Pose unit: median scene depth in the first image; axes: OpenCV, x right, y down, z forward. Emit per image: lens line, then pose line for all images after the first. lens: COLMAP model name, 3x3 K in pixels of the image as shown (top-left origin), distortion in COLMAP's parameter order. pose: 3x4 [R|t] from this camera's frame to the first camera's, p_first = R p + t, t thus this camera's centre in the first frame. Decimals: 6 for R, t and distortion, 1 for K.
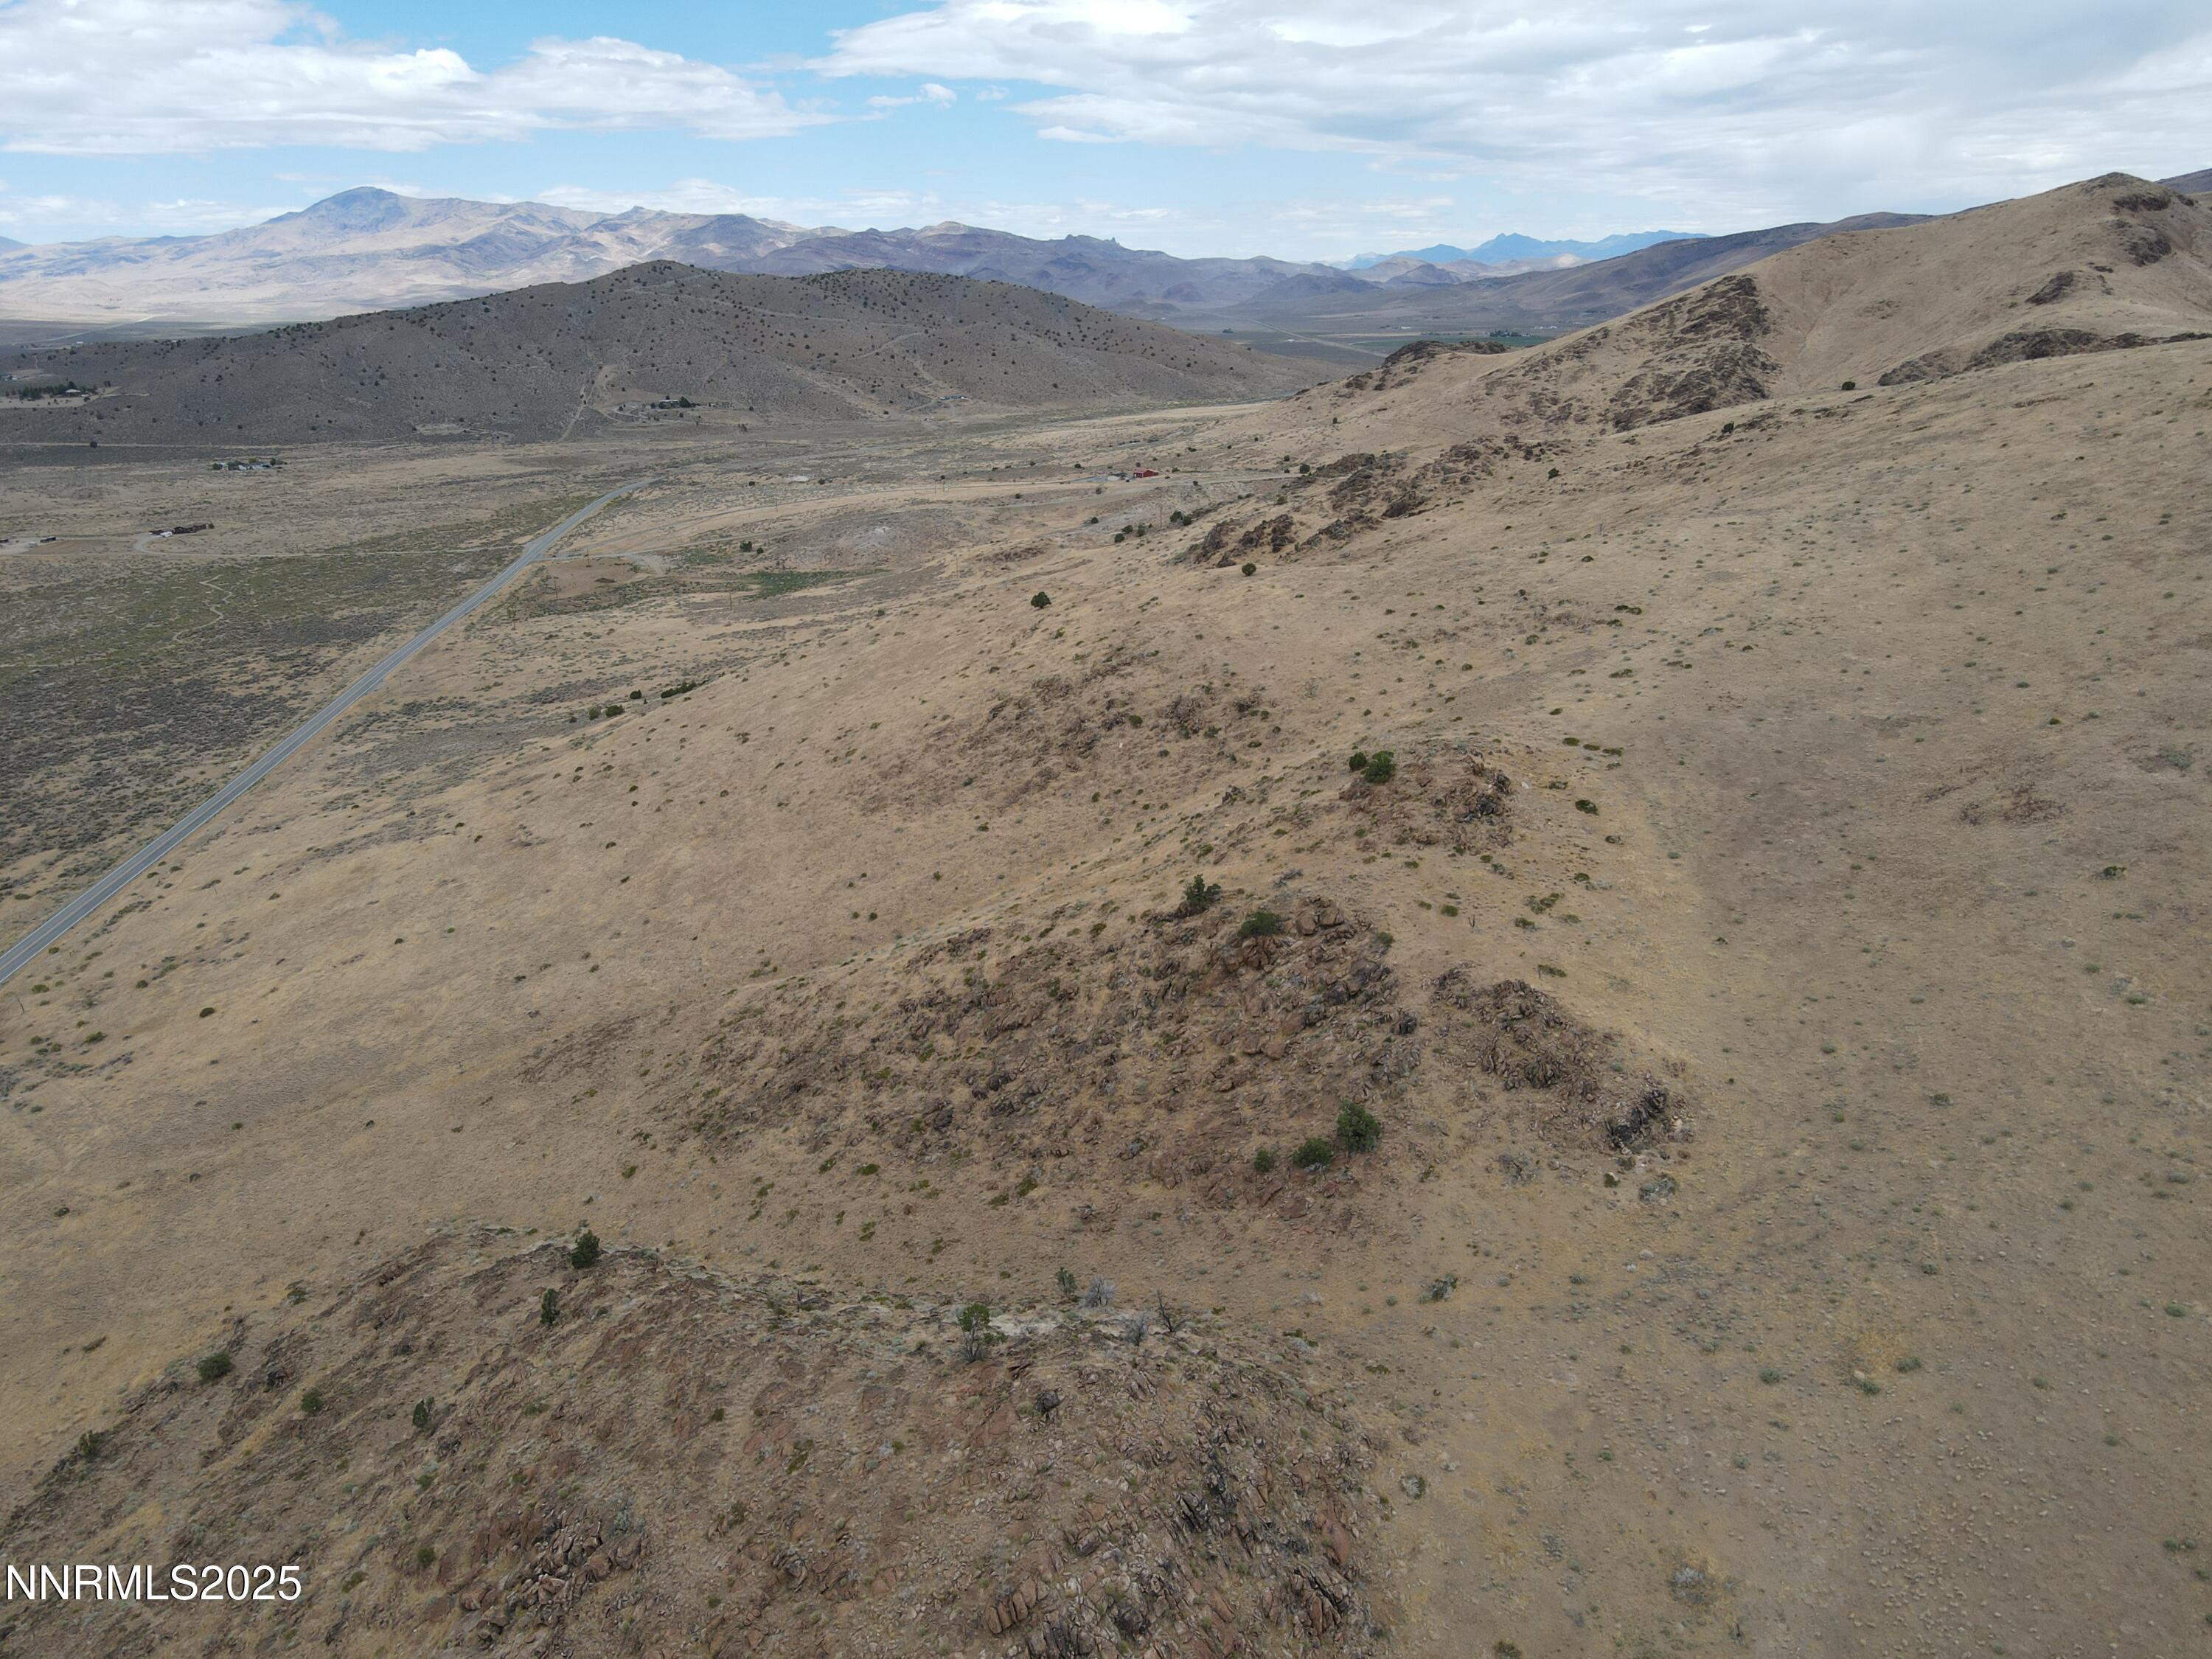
lens RADIAL K [[1618.1, 0, 1085.7], [0, 1618.1, 844.1], [0, 0, 1]] dist [0.007059, 0.008621]
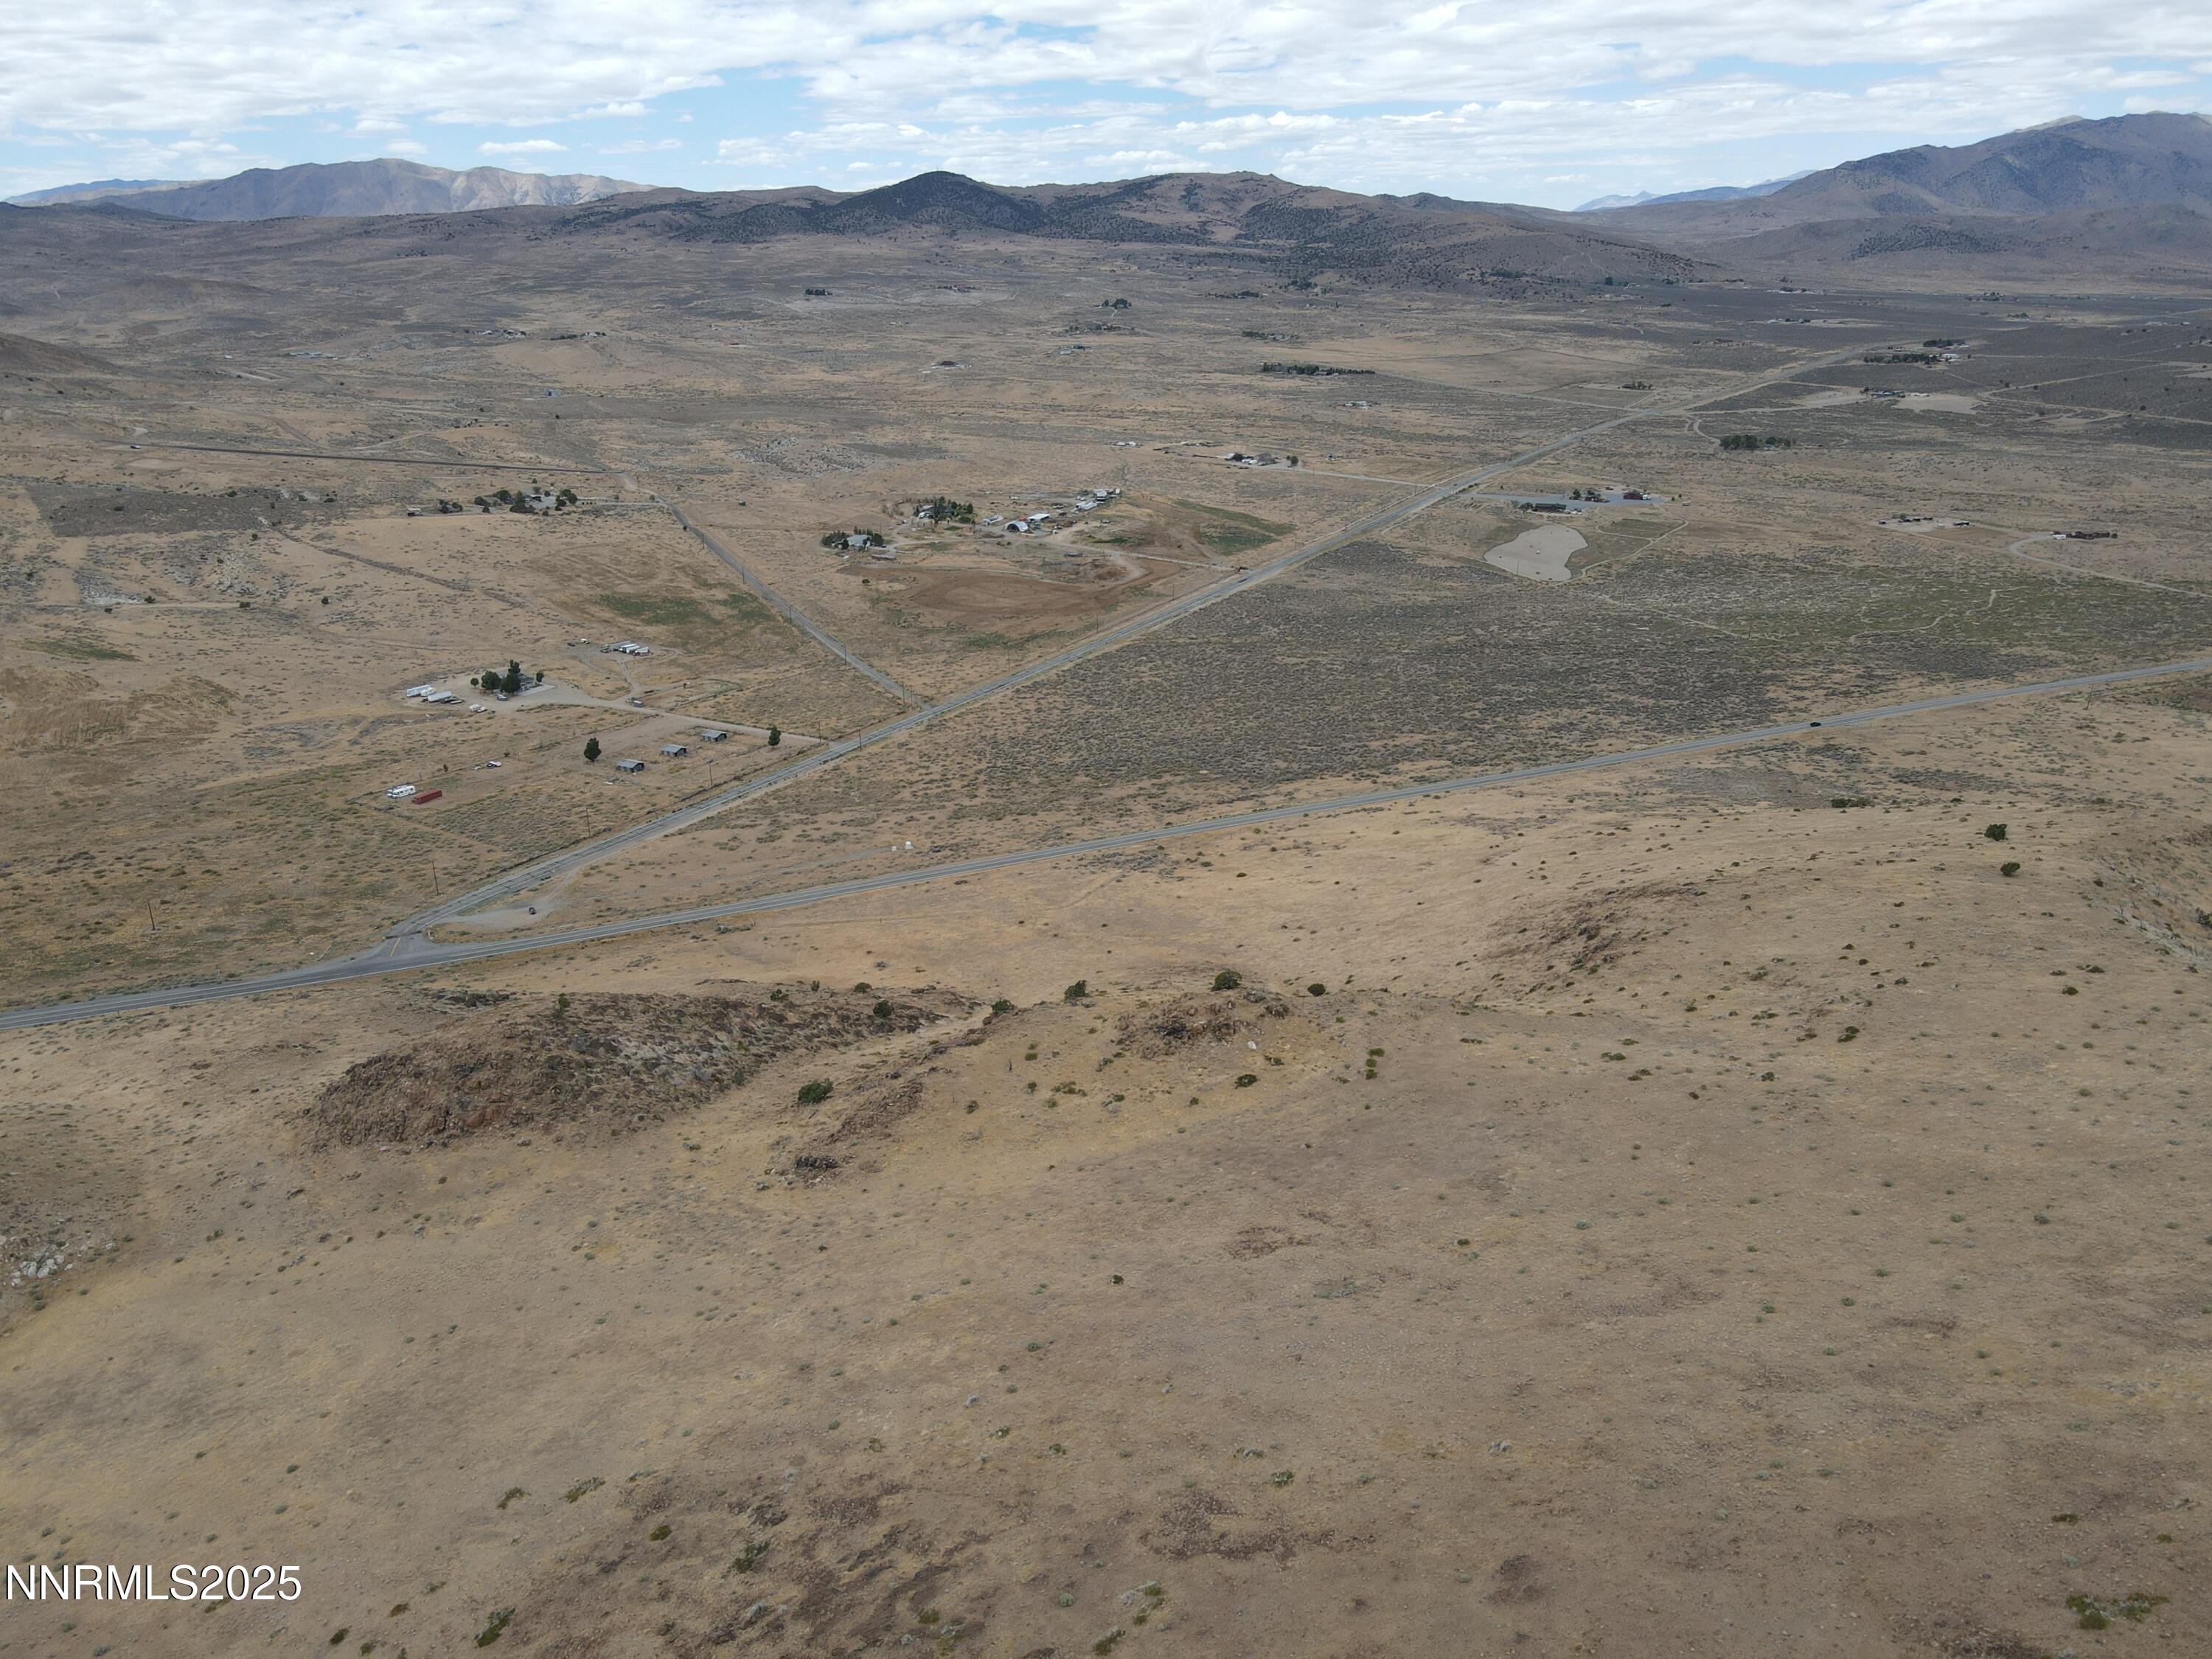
lens RADIAL K [[1618.1, 0, 1083.8], [0, 1618.1, 840.7], [0, 0, 1]] dist [0.007059, 0.008621]
pose [[0.281711, 0.347180, -0.894486, 0.590809], [-0.304664, 0.916365, 0.259721, -0.210396], [0.909845, 0.199352, 0.363923, 0.205212]]
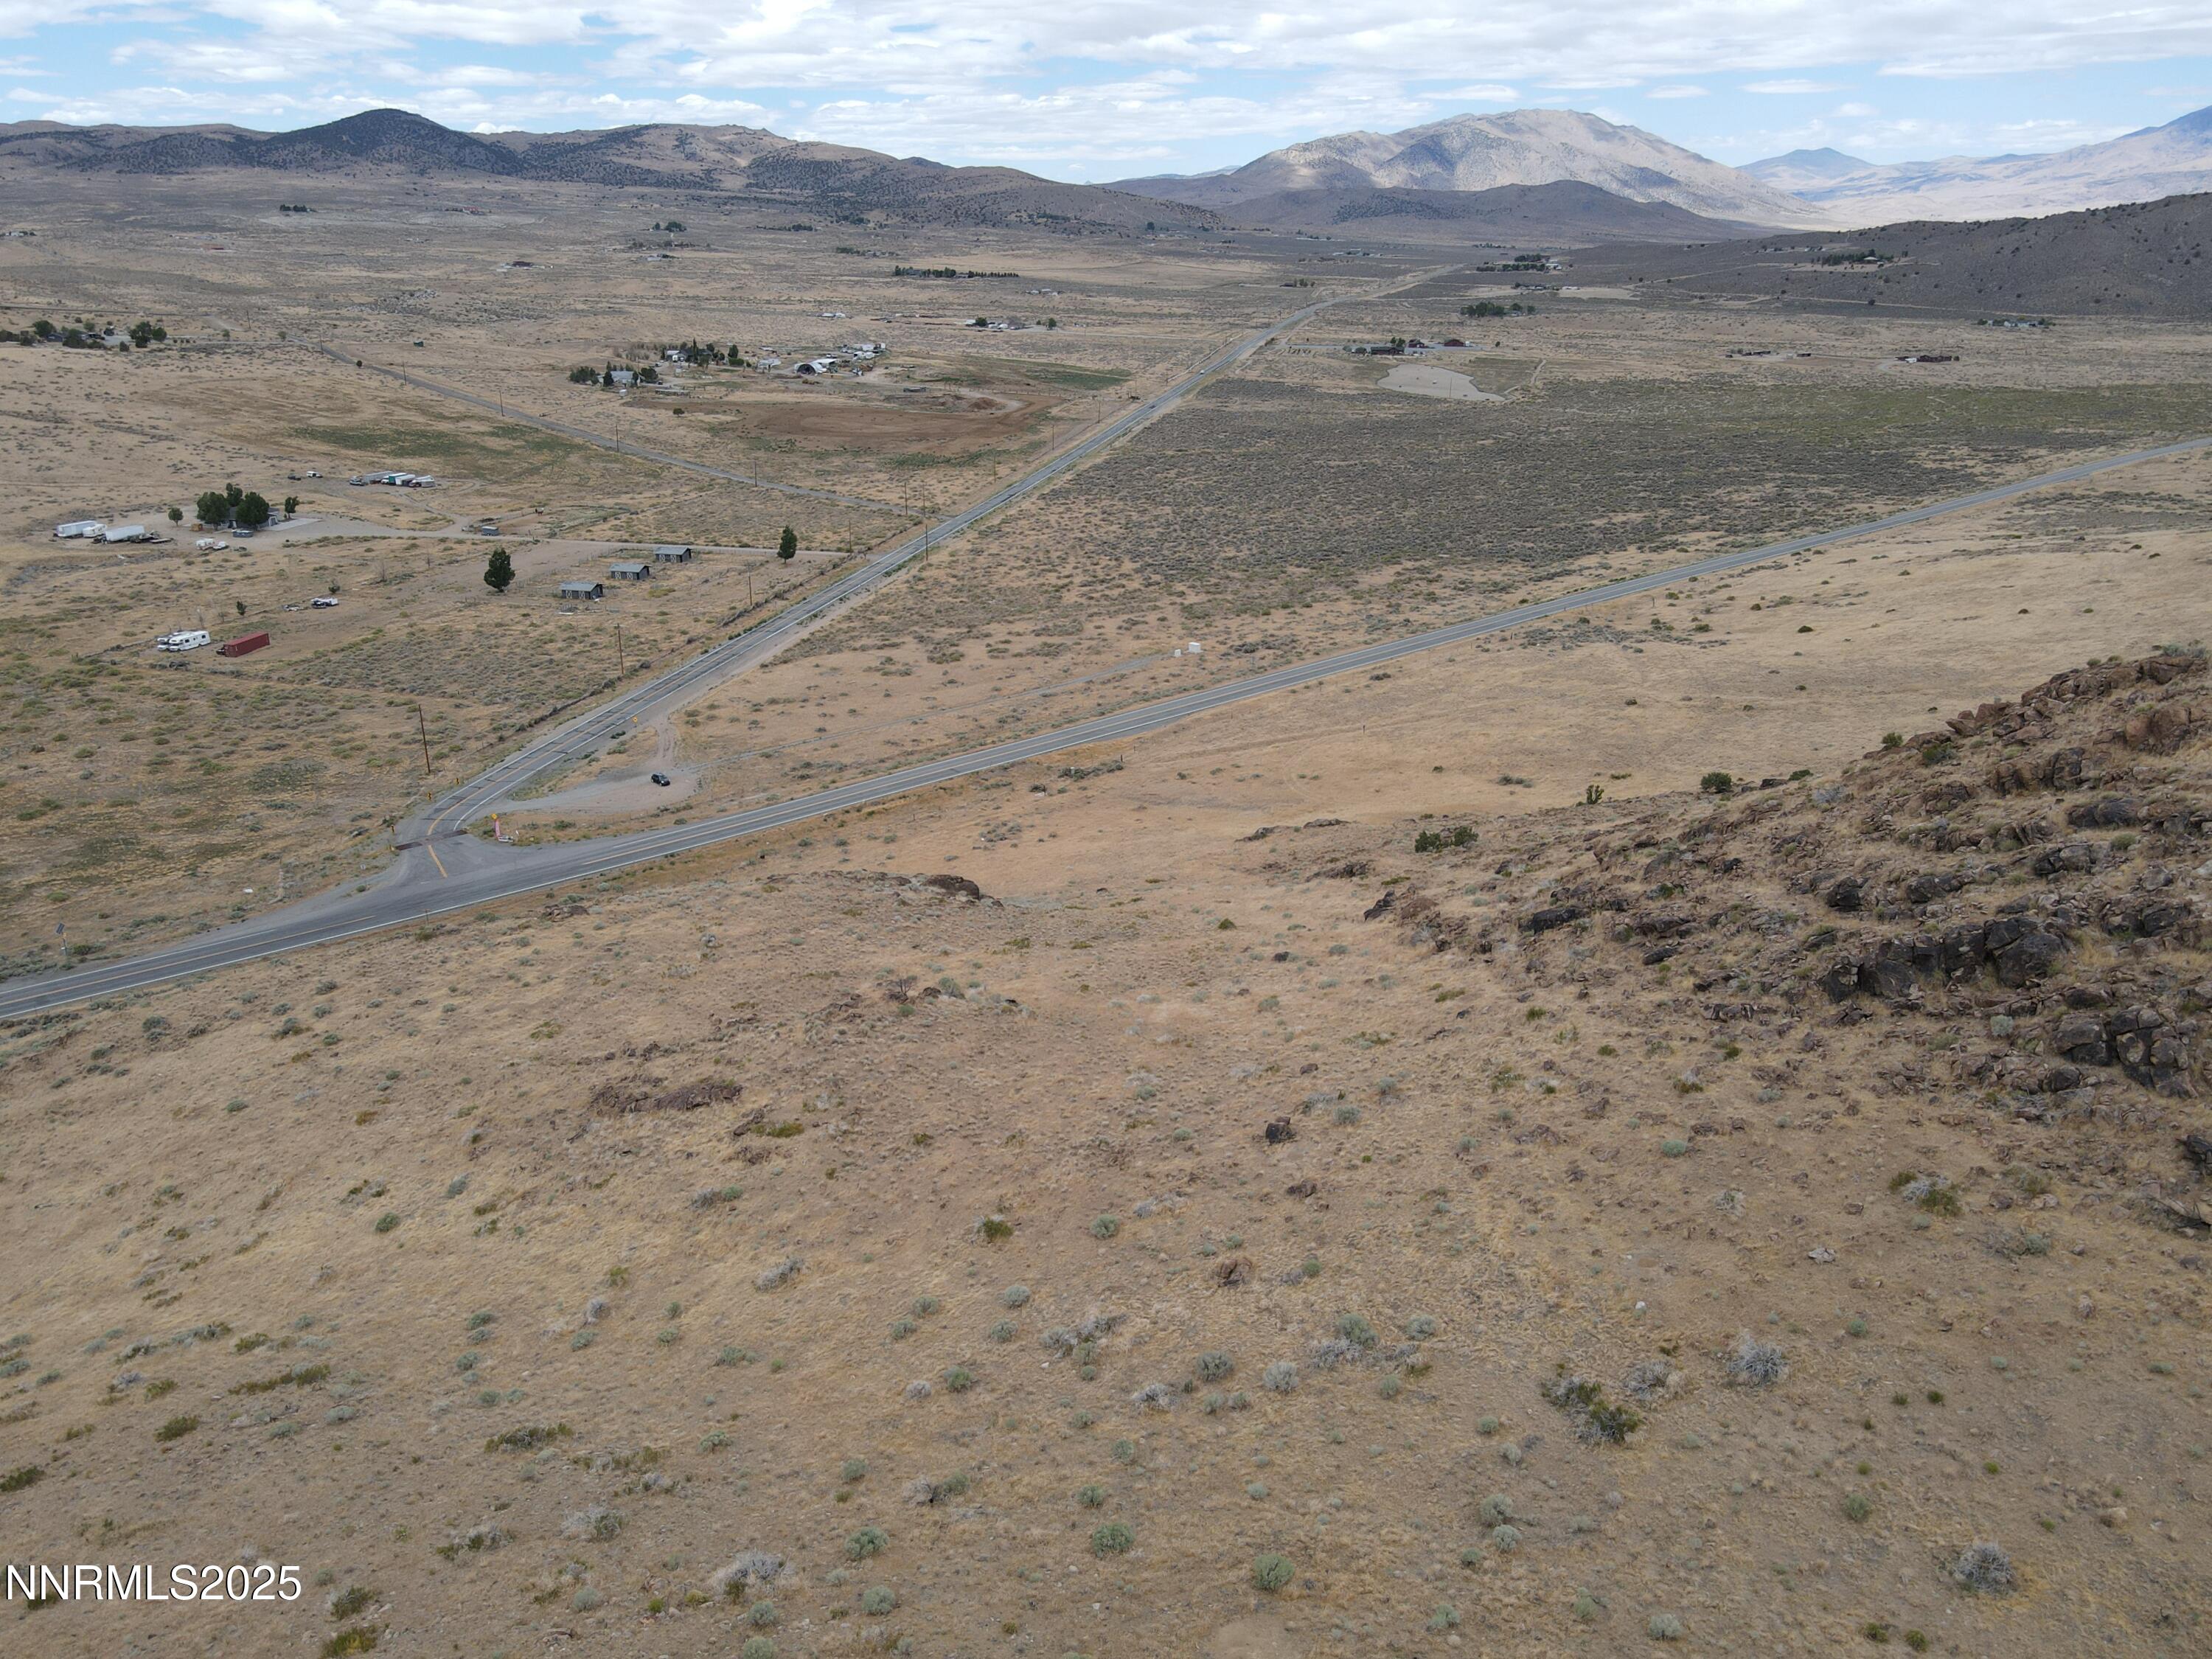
lens RADIAL K [[1618.1, 0, 1093.9], [0, 1618.1, 836.4], [0, 0, 1]] dist [0.007059, 0.008621]
pose [[0.568826, 0.309319, -0.762075, 0.007304], [-0.281130, 0.943896, 0.173278, 0.127246], [0.772918, 0.115677, 0.623872, 0.038058]]
